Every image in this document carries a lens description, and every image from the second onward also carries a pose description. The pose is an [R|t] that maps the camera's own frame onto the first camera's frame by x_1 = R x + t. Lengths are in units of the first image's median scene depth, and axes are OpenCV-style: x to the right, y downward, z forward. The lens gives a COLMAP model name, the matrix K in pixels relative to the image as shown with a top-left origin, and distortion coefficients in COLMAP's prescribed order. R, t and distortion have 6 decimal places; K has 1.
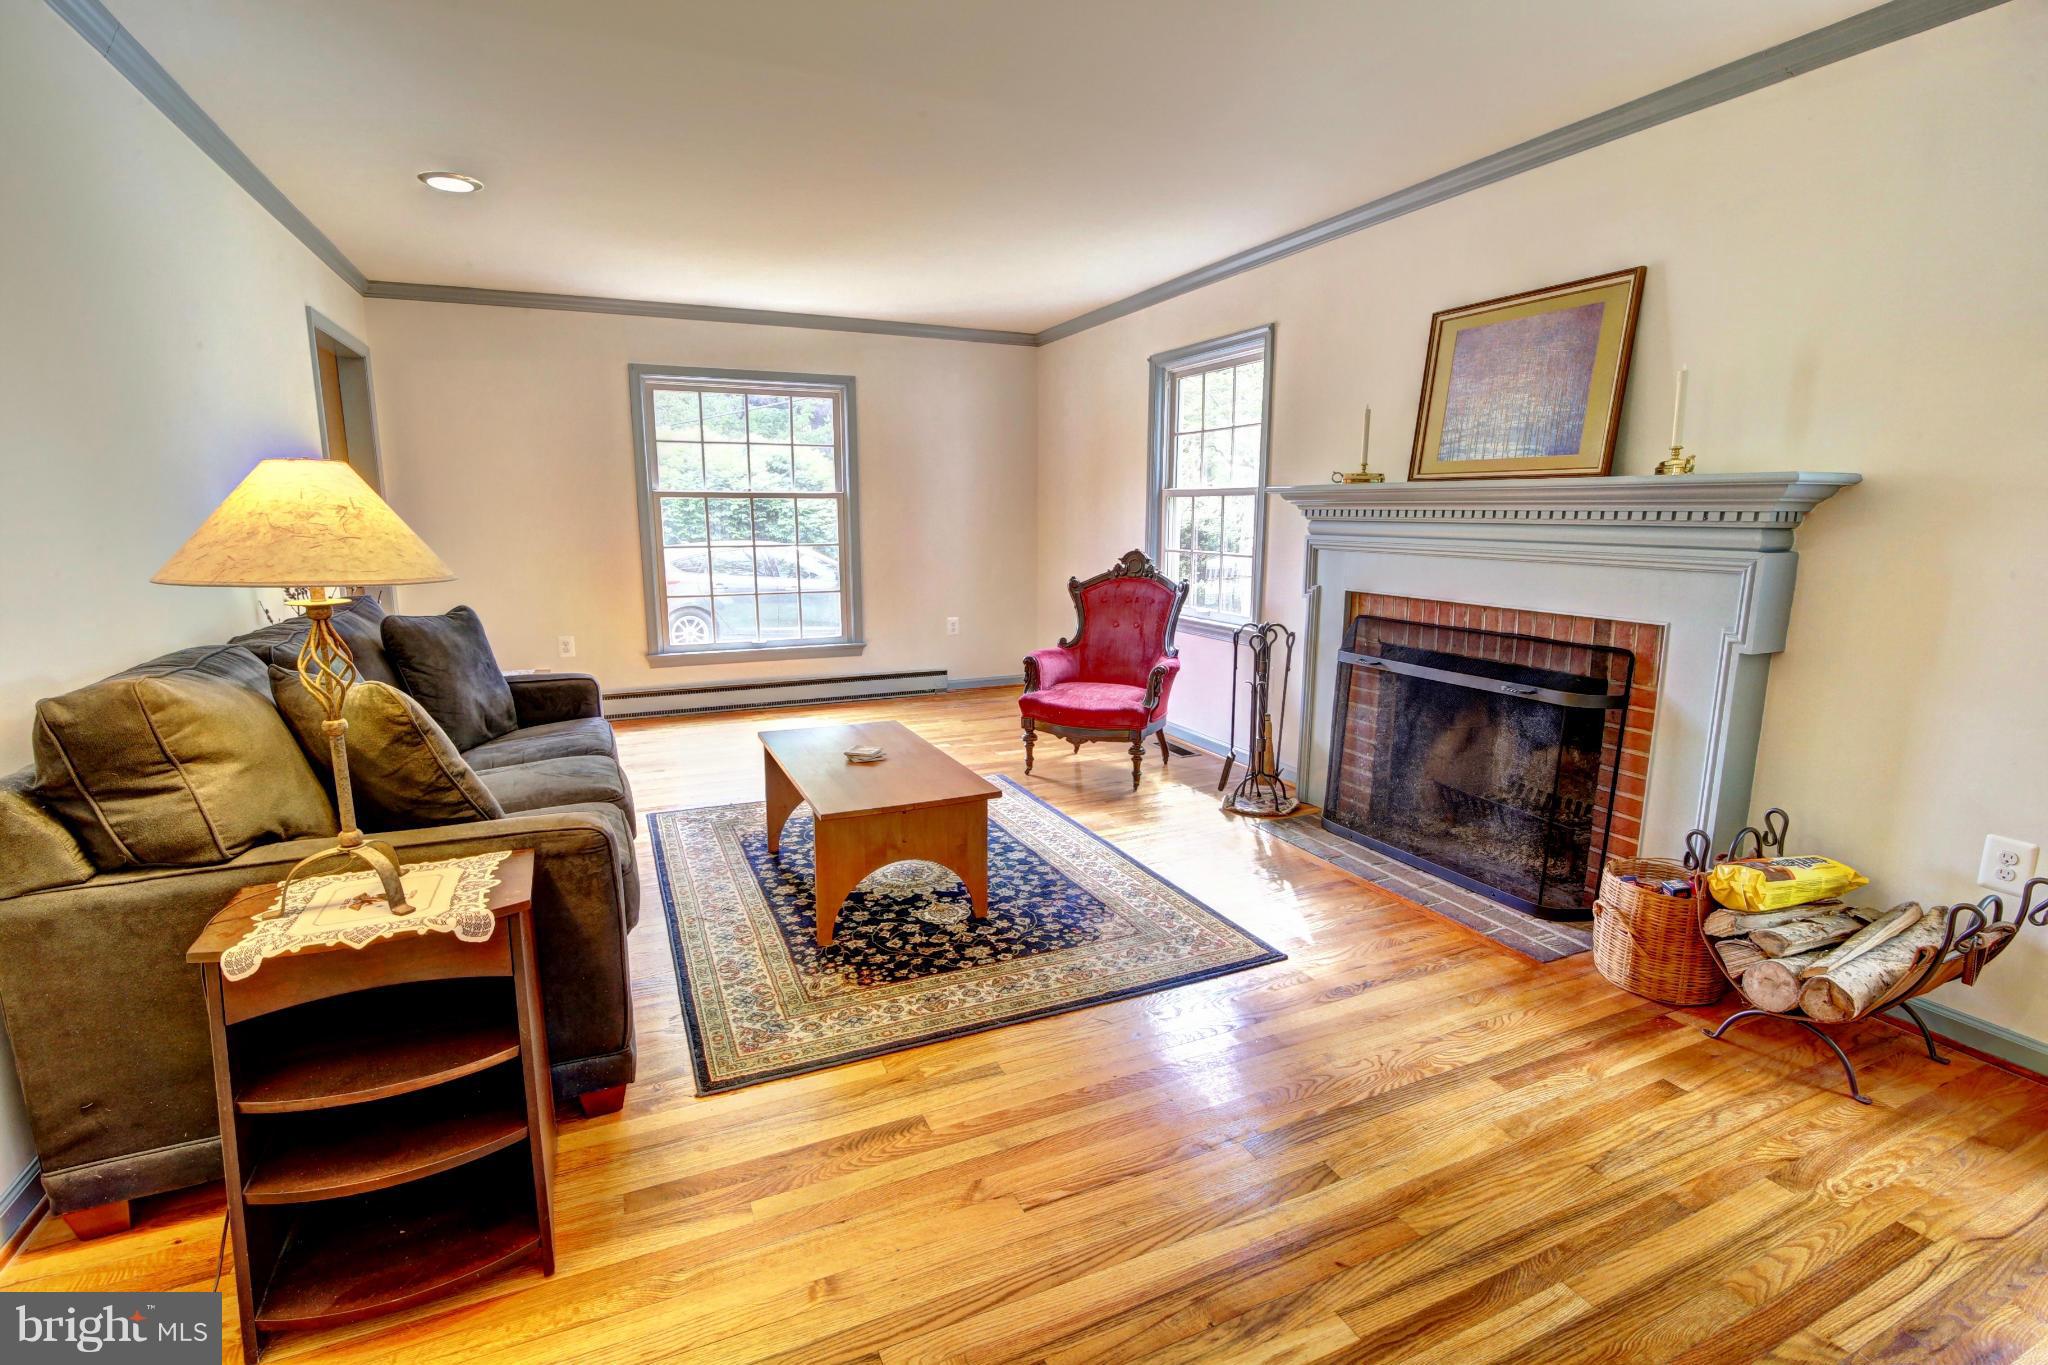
lens RADIAL K [[933.8, 0, 1028.0], [0, 933.8, 685.4], [0, 0, 1]] dist [-0.016897, -0.000502]
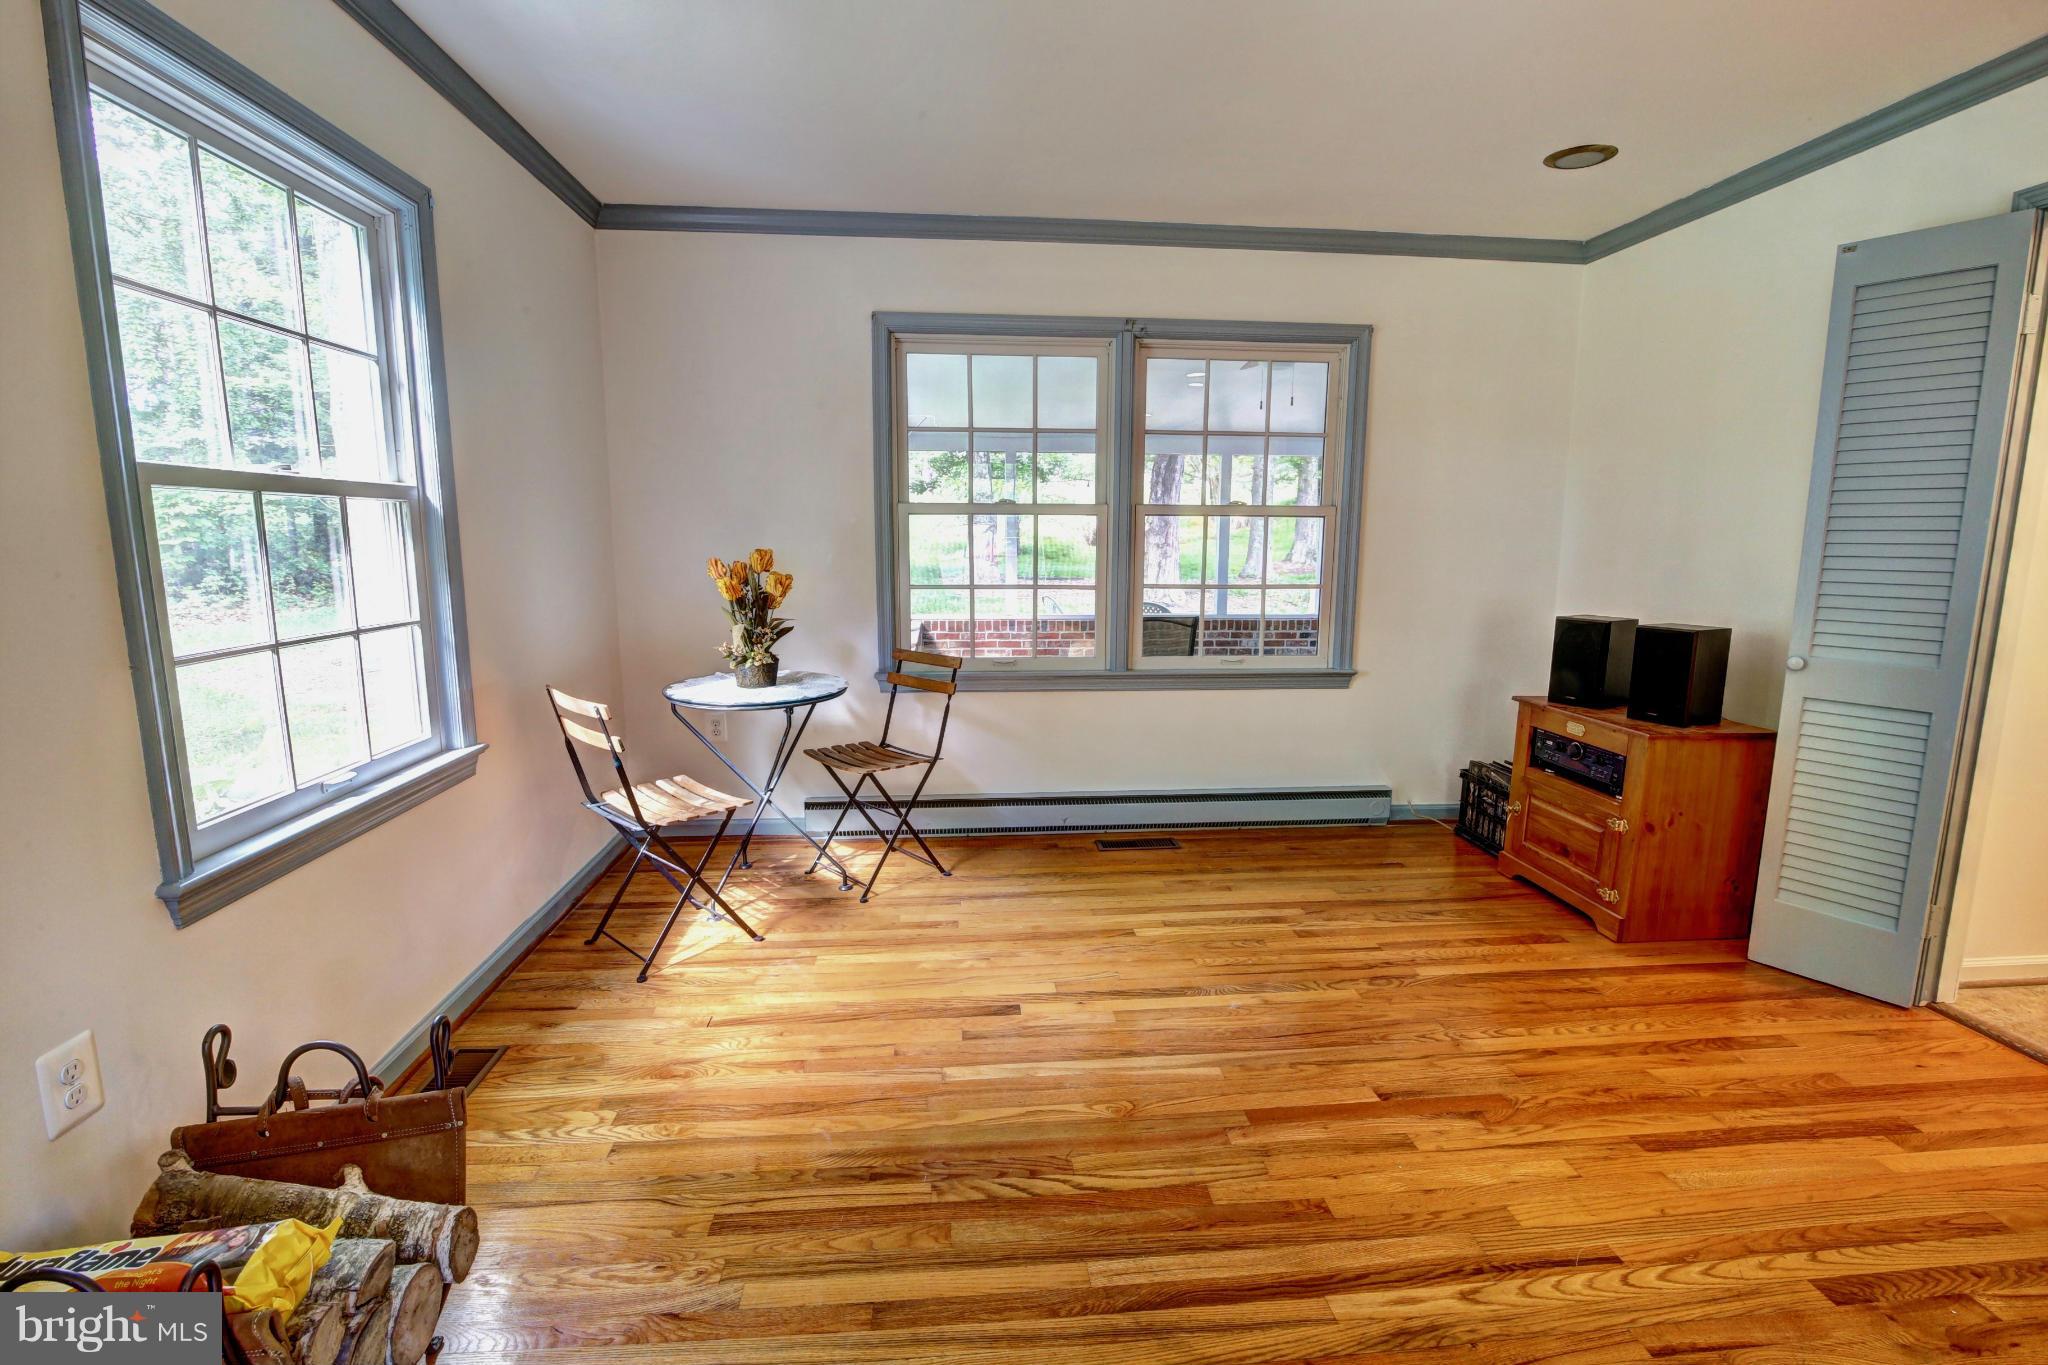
lens RADIAL K [[933.8, 0, 1026.6], [0, 933.8, 675.2], [0, 0, 1]] dist [-0.016897, -0.000502]
pose [[-0.945326, -0.059134, 0.320721, 0.184730], [0.047593, 0.947882, 0.315048, -0.166062], [-0.322636, 0.313087, -0.893243, 0.890394]]
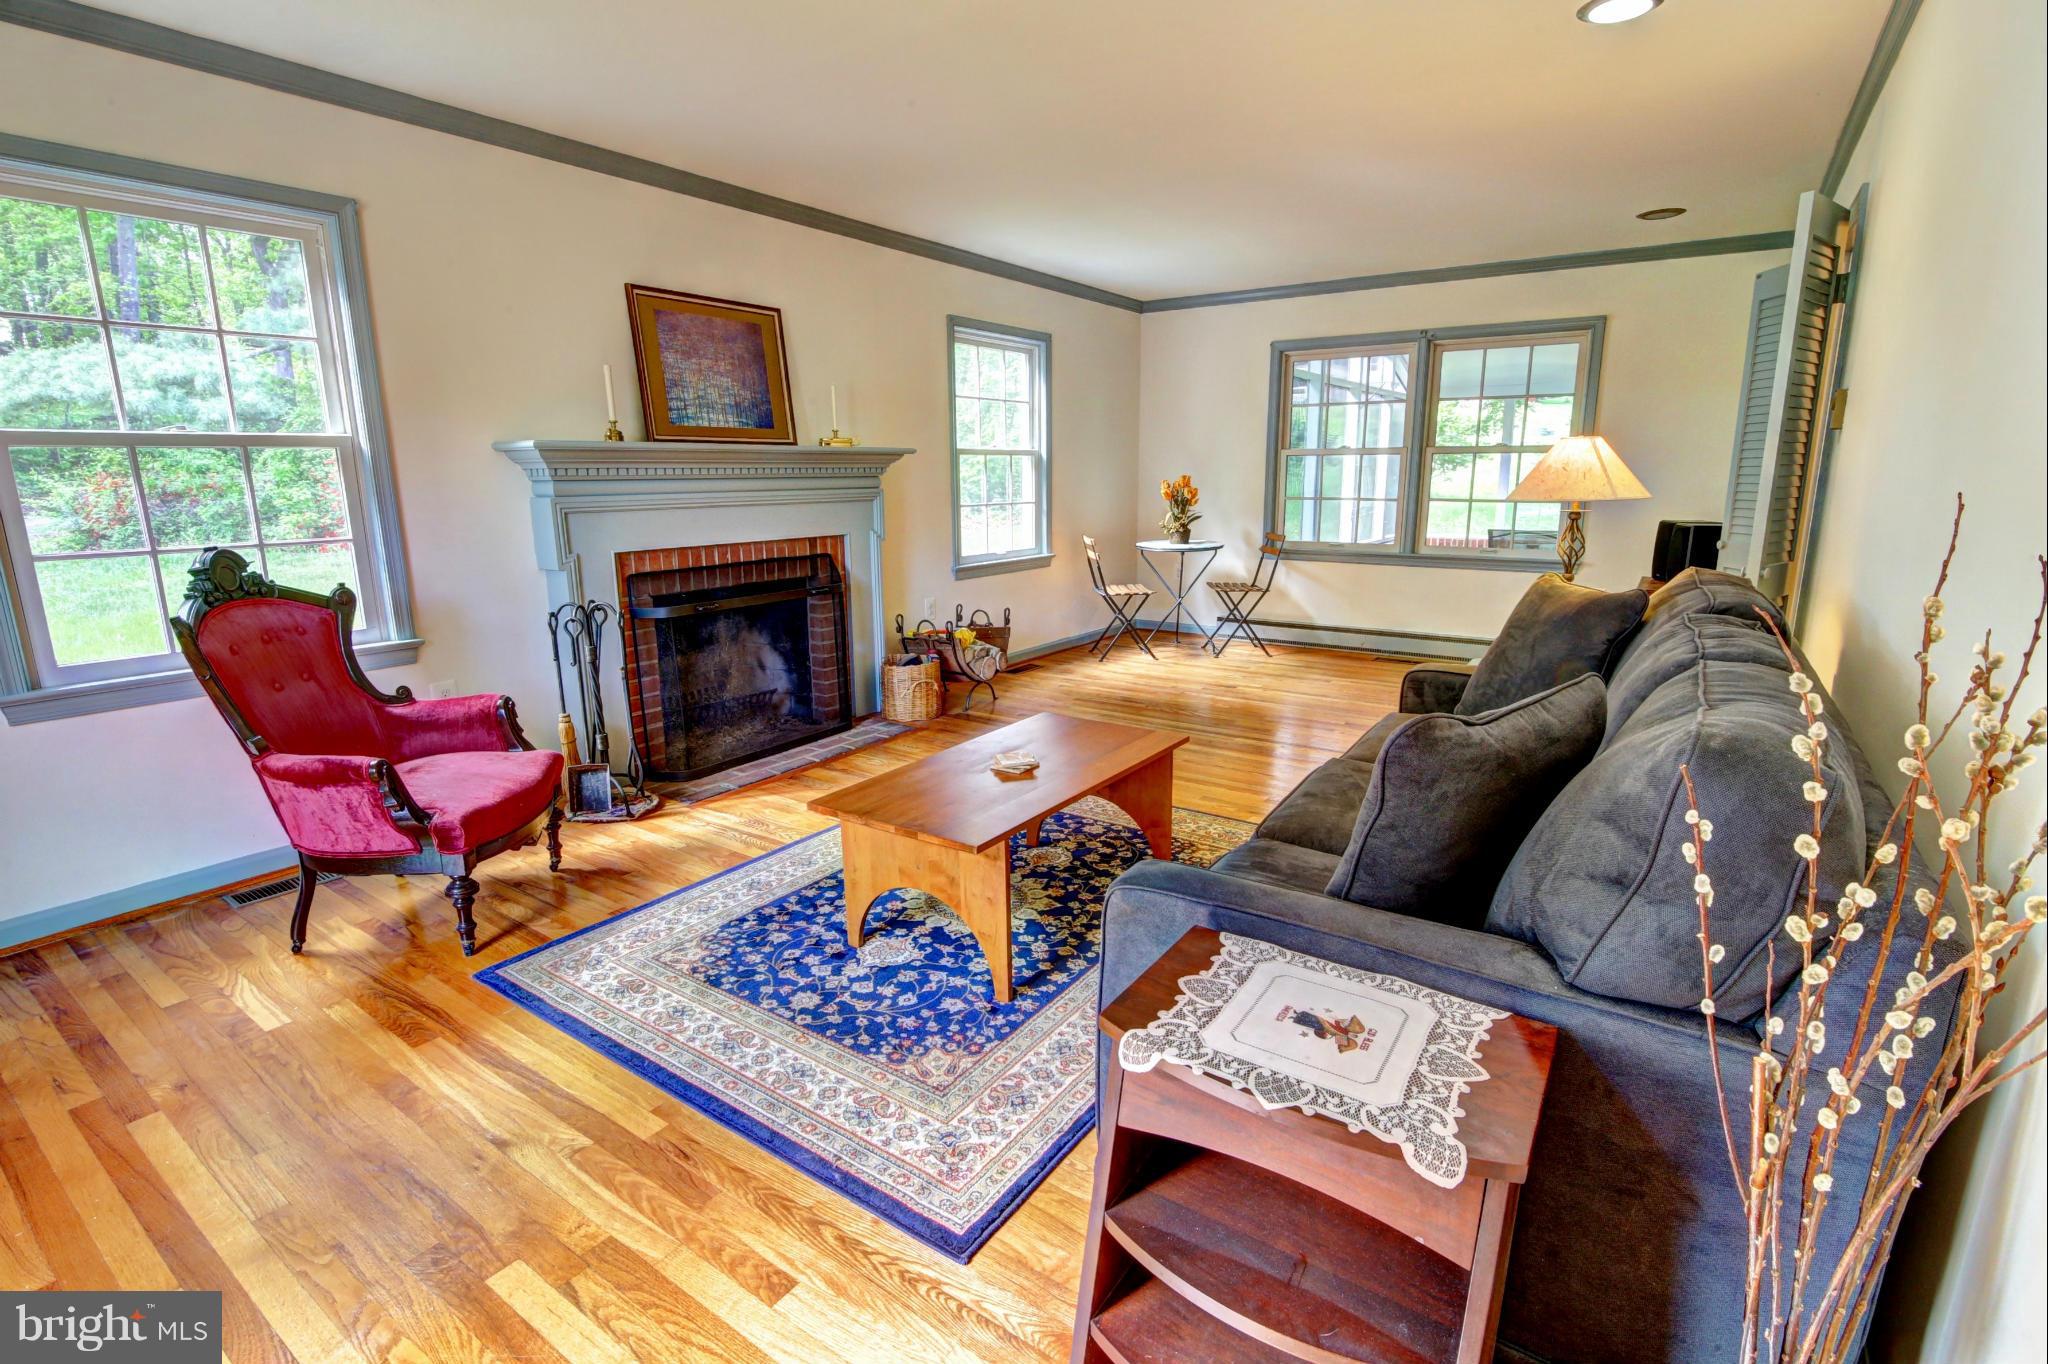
lens RADIAL K [[933.8, 0, 1036.7], [0, 933.8, 676.7], [0, 0, 1]] dist [-0.016897, -0.000502]
pose [[-0.506035, -0.191698, 0.840940, -0.900650], [0.156537, 0.938385, 0.308107, -0.263410], [-0.848189, 0.287551, -0.444848, 1.377352]]
